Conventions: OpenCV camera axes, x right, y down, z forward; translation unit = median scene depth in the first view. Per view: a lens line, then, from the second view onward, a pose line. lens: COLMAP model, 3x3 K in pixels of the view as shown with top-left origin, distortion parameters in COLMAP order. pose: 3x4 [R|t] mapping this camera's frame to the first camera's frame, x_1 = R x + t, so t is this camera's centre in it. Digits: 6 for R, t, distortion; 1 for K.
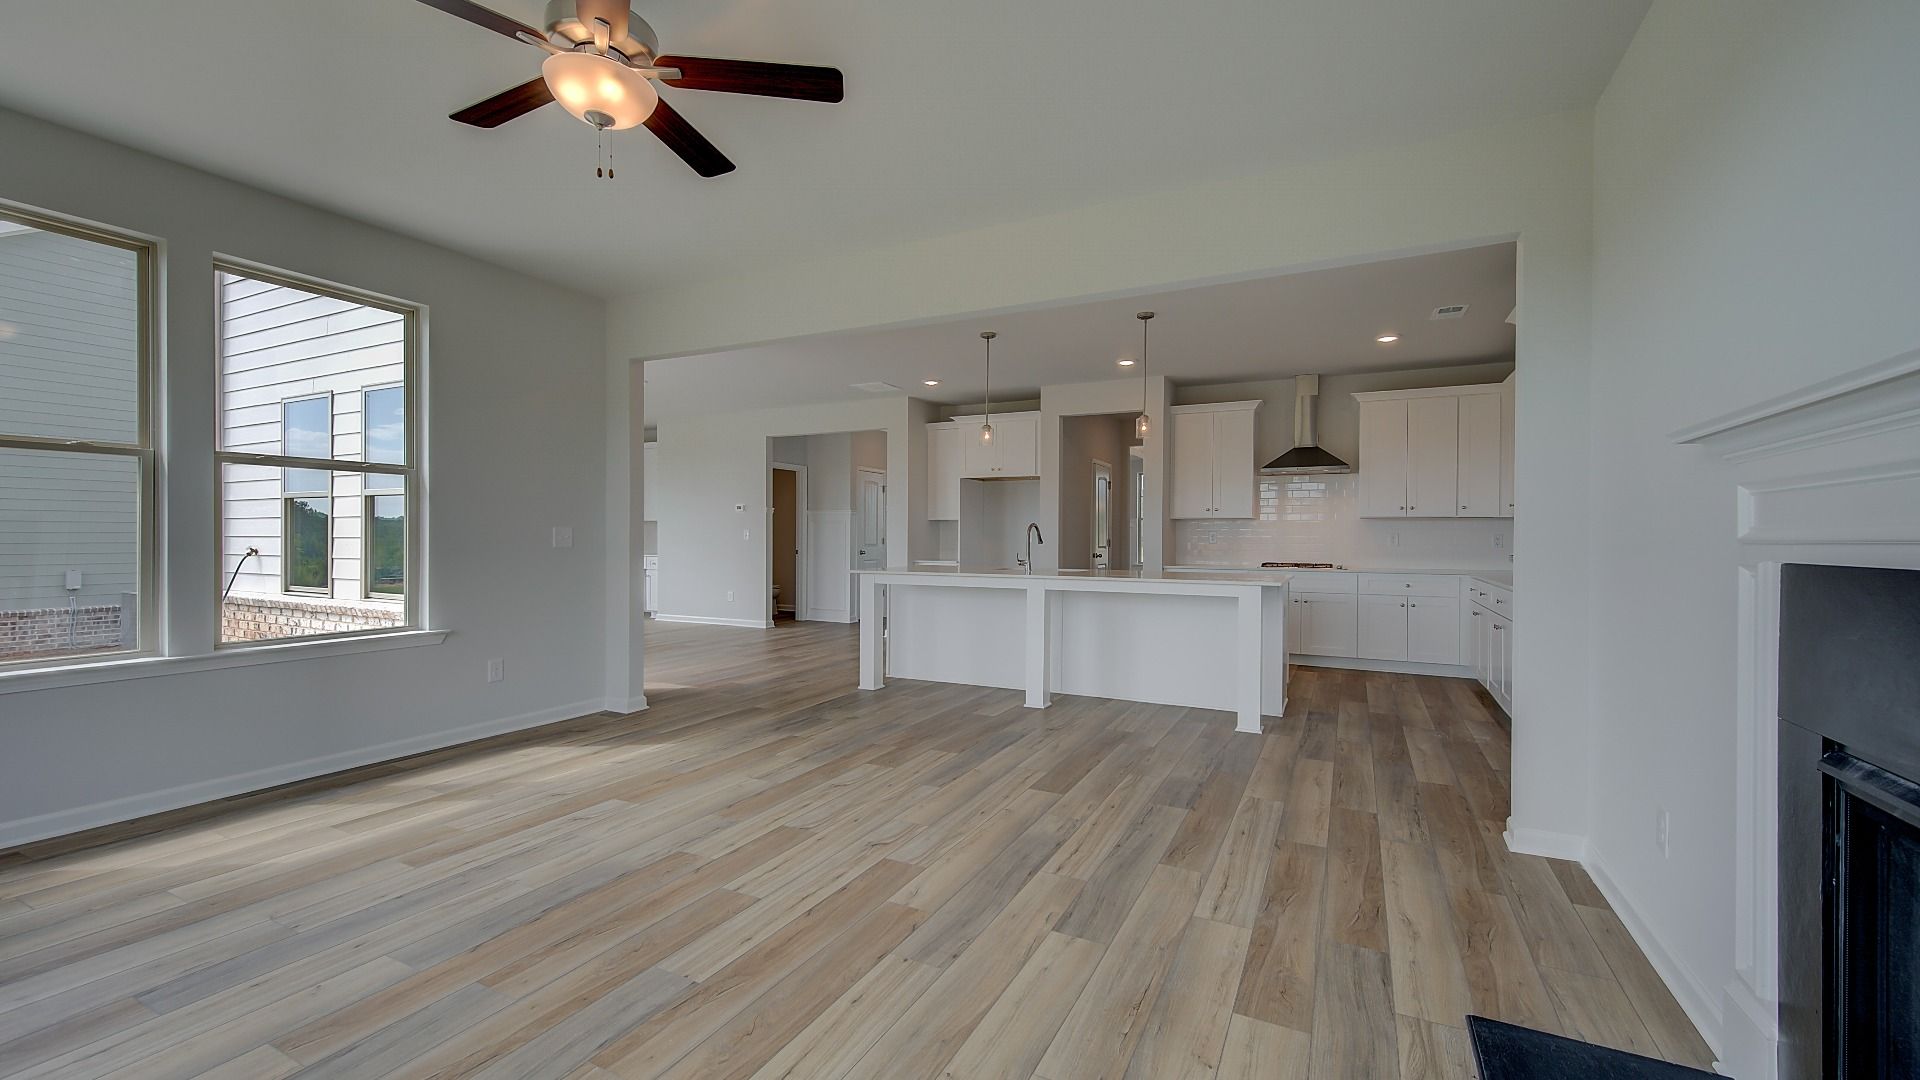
lens RADIAL K [[757.9, 0, 957.4], [0, 757.9, 537.4], [0, 0, 1]] dist [0.001186, 0.000012]
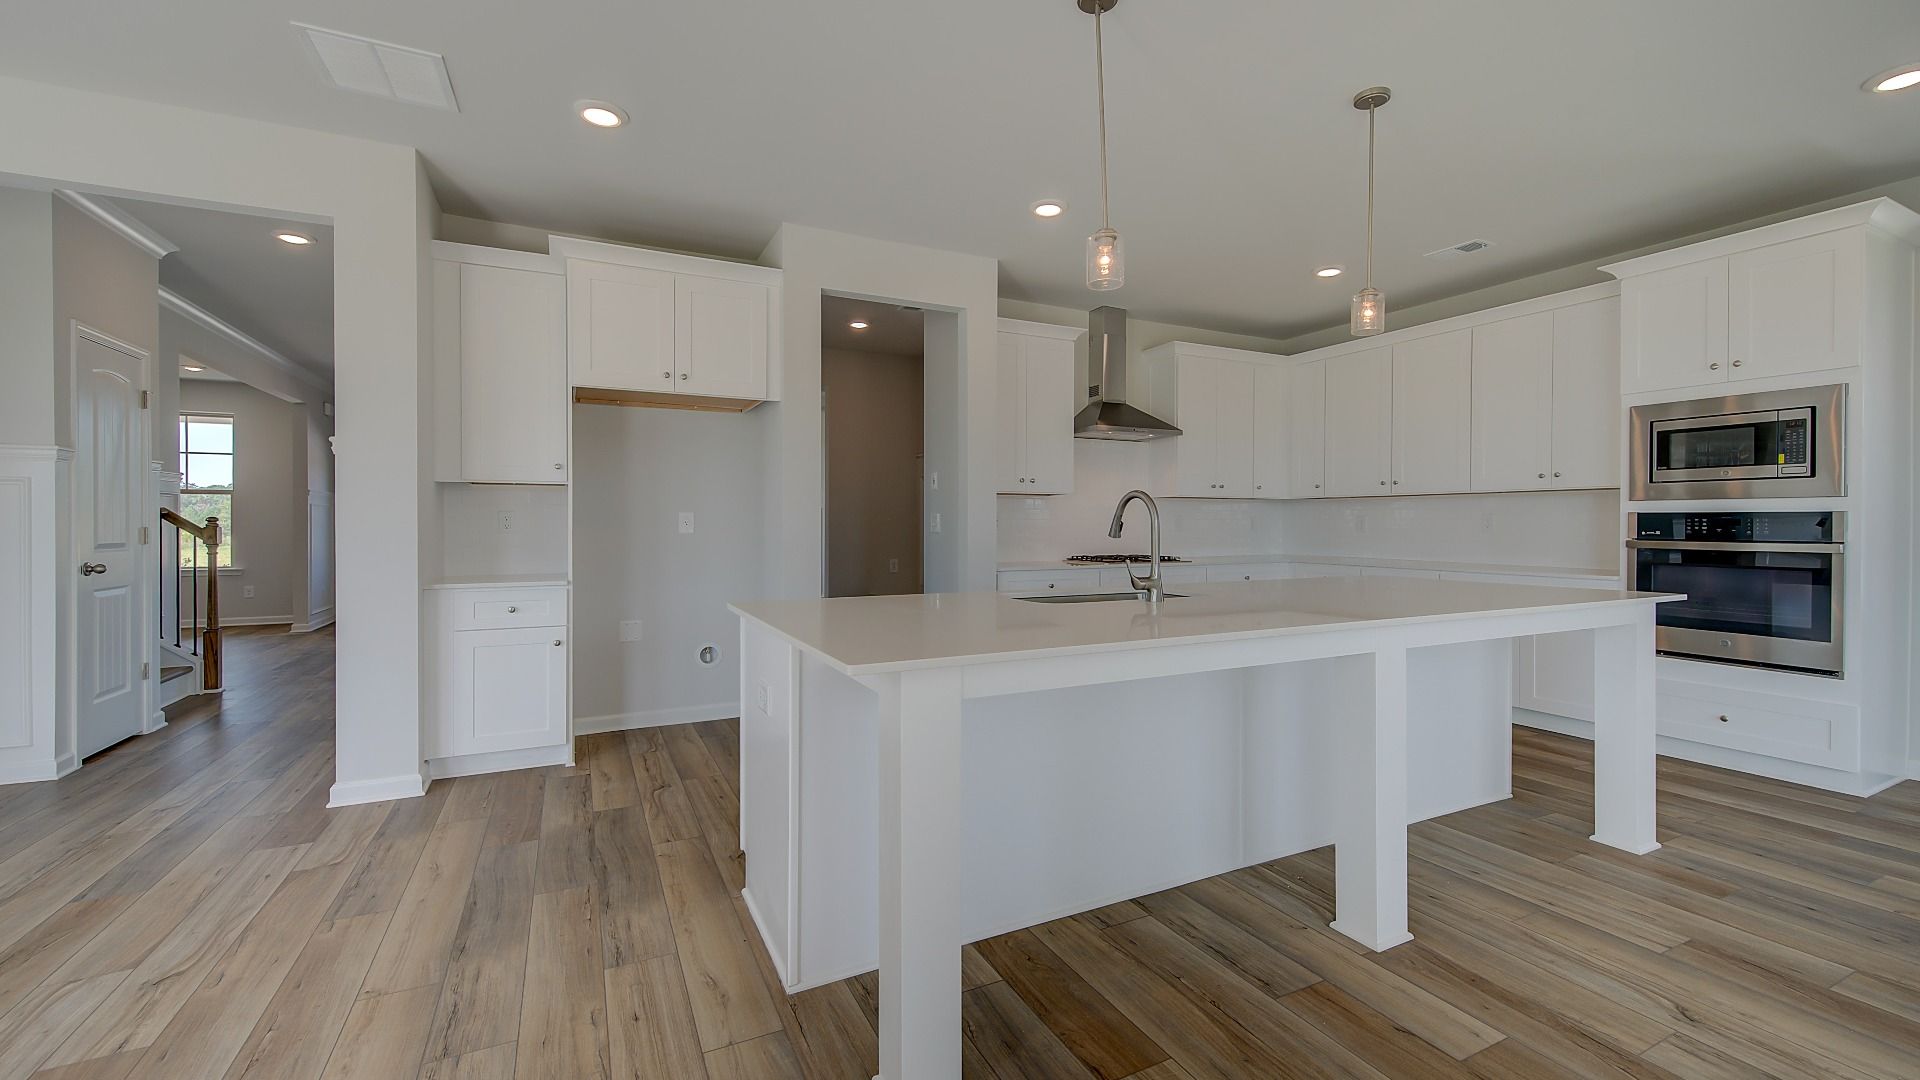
lens RADIAL K [[773.7, 0, 959.9], [0, 773.7, 526.6], [0, 0, 1]] dist [0.003097, 0.000208]
pose [[0.592107, -0.009230, 0.805807, -0.459688], [0.003985, 0.999956, 0.008526, -0.003452], [-0.805850, -0.001837, 0.592117, 1.176074]]
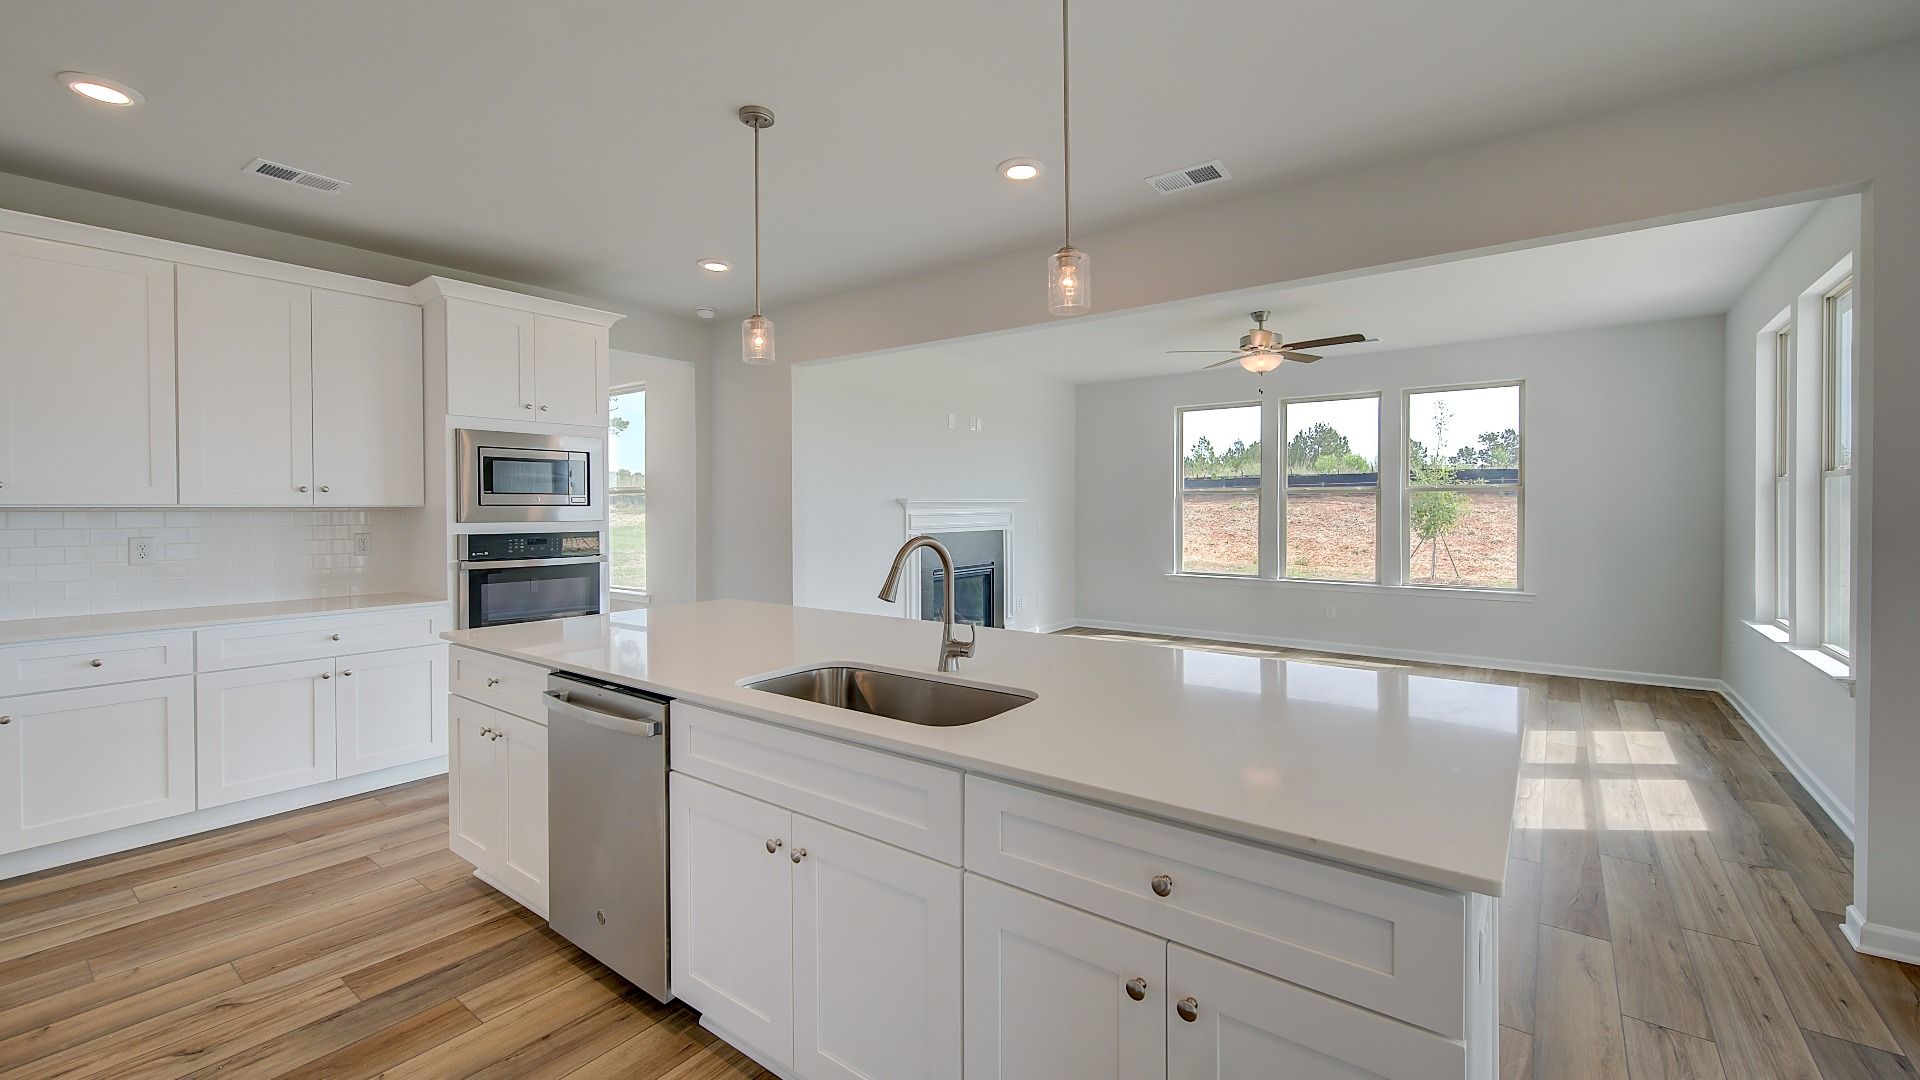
lens RADIAL K [[774.1, 0, 965.9], [0, 774.1, 515.0], [0, 0, 1]] dist [0.010765, -0.000180]
pose [[-0.985527, -0.003469, 0.169482, 0.029709], [-0.001531, 0.999932, 0.011564, -0.045592], [-0.169511, 0.011137, -0.985465, 1.919556]]
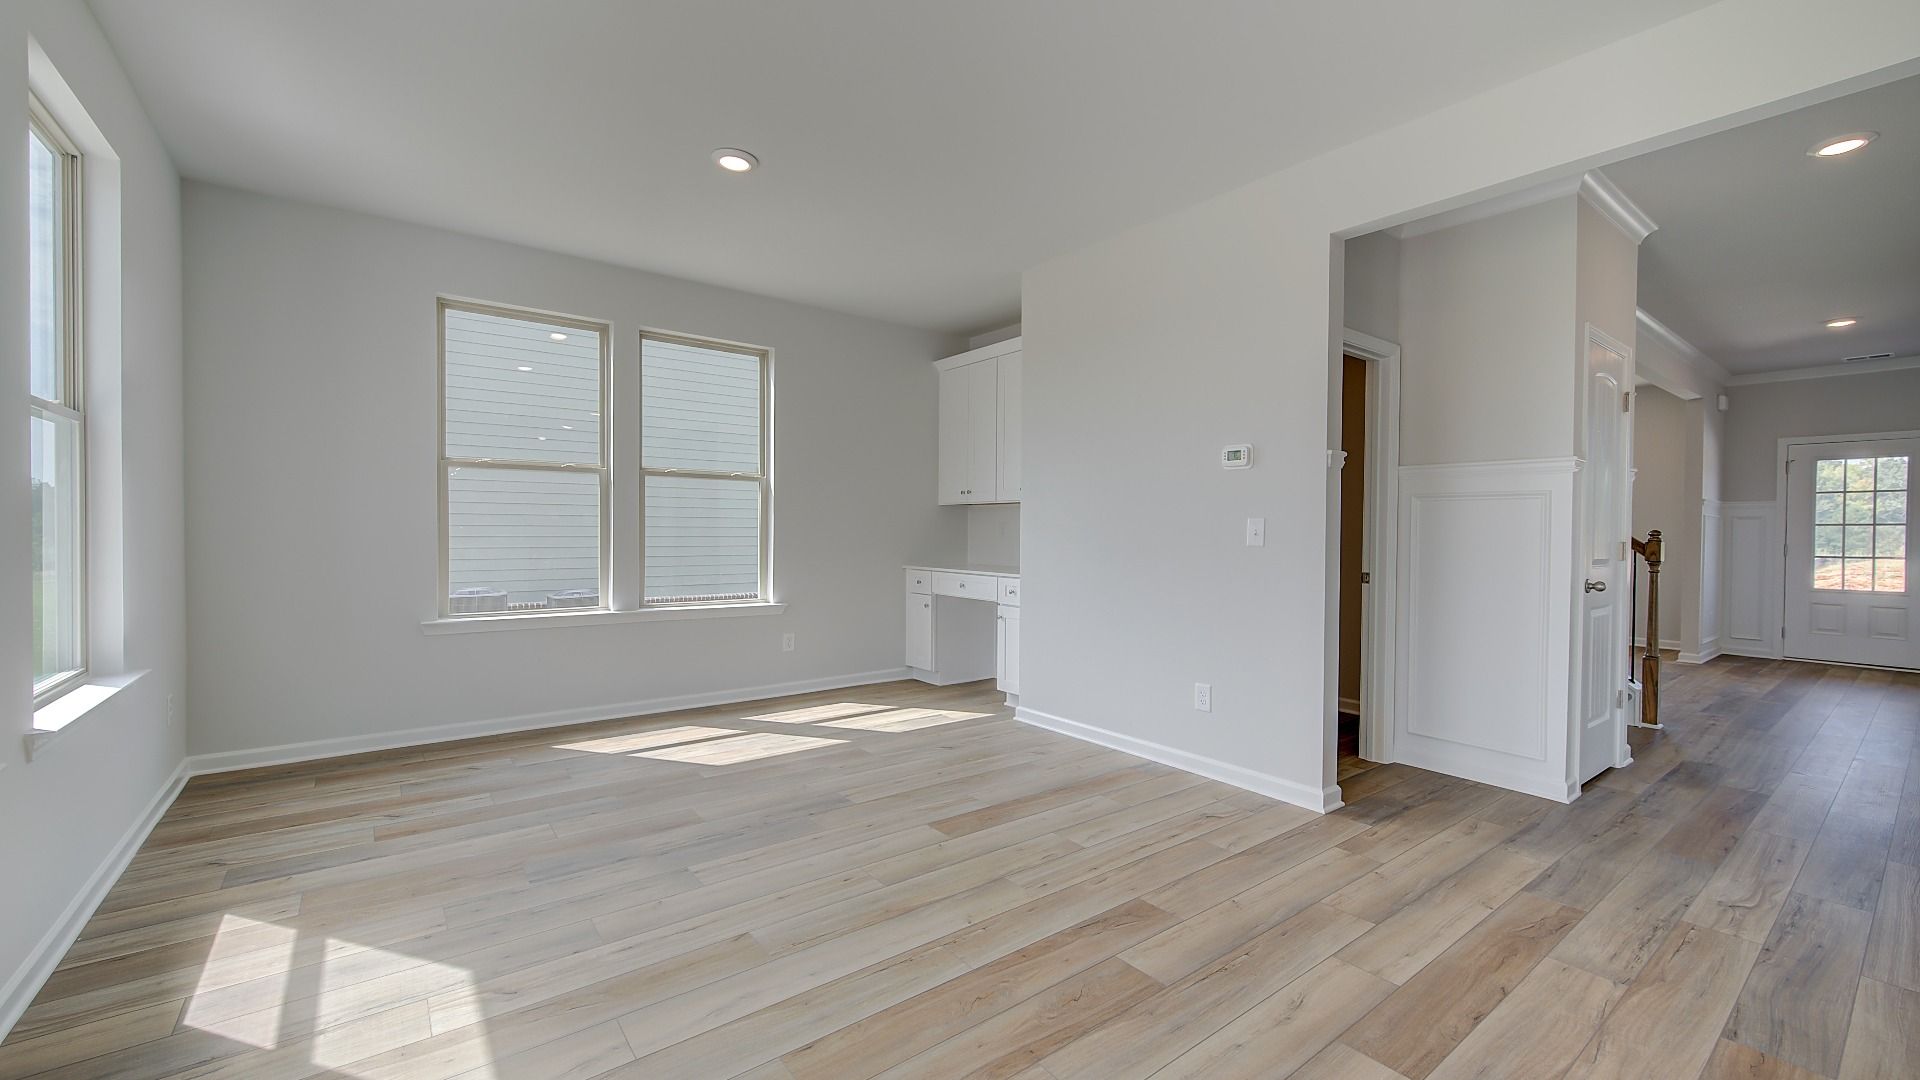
lens RADIAL K [[757.9, 0, 957.4], [0, 757.9, 537.4], [0, 0, 1]] dist [0.001186, 0.000012]
pose [[0.900868, 0.007864, -0.434022, -0.602724], [-0.005363, 0.999961, 0.006987, -0.005647], [0.434061, -0.003967, 0.900875, 1.493445]]
